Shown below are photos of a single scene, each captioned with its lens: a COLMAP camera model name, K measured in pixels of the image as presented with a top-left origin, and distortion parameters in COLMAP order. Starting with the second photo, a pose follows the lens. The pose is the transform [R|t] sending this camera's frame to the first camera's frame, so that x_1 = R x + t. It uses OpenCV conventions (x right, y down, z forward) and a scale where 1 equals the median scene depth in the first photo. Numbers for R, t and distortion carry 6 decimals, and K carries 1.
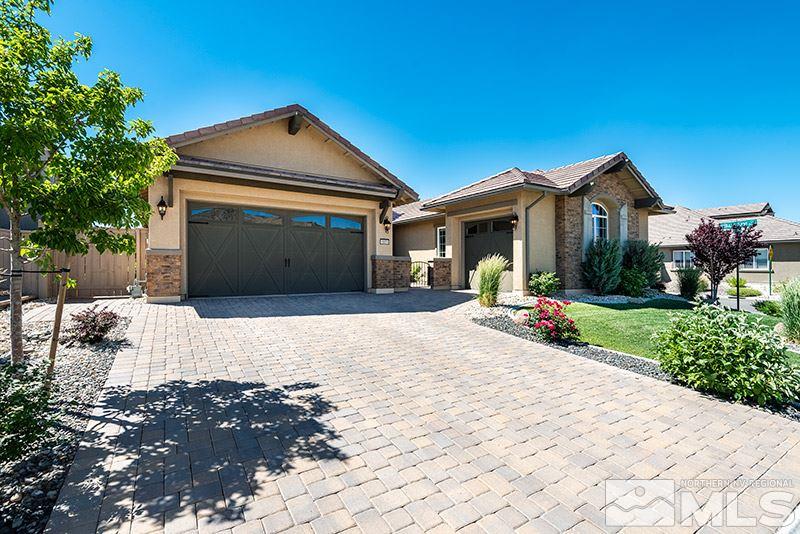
lens RADIAL K [[366.1, 0, 401.3], [0, 366.1, 269.8], [0, 0, 1]] dist [0.005983, 0.000420]
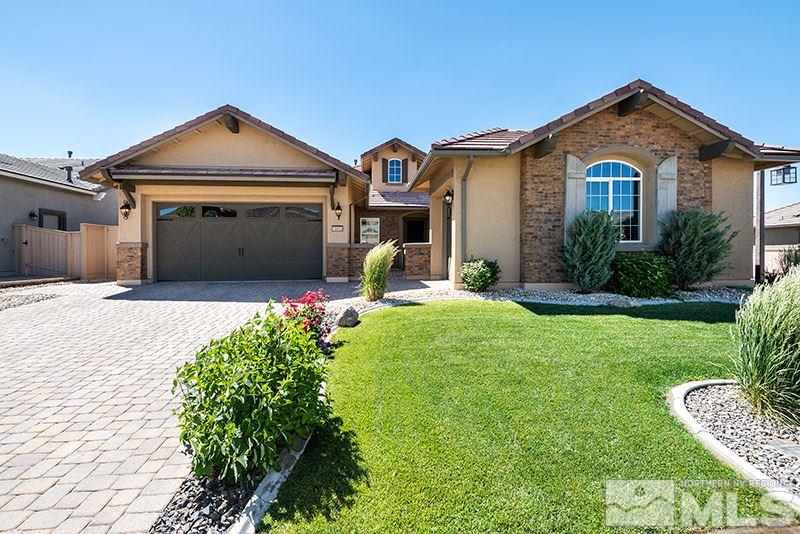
lens RADIAL K [[366.1, 0, 400.0], [0, 366.1, 263.1], [0, 0, 1]] dist [0.005983, 0.000420]
pose [[0.891906, 0.001668, -0.452218, 0.556821], [0.005673, 0.999873, 0.014878, 0.000450], [0.452186, -0.015835, 0.891783, 0.220295]]
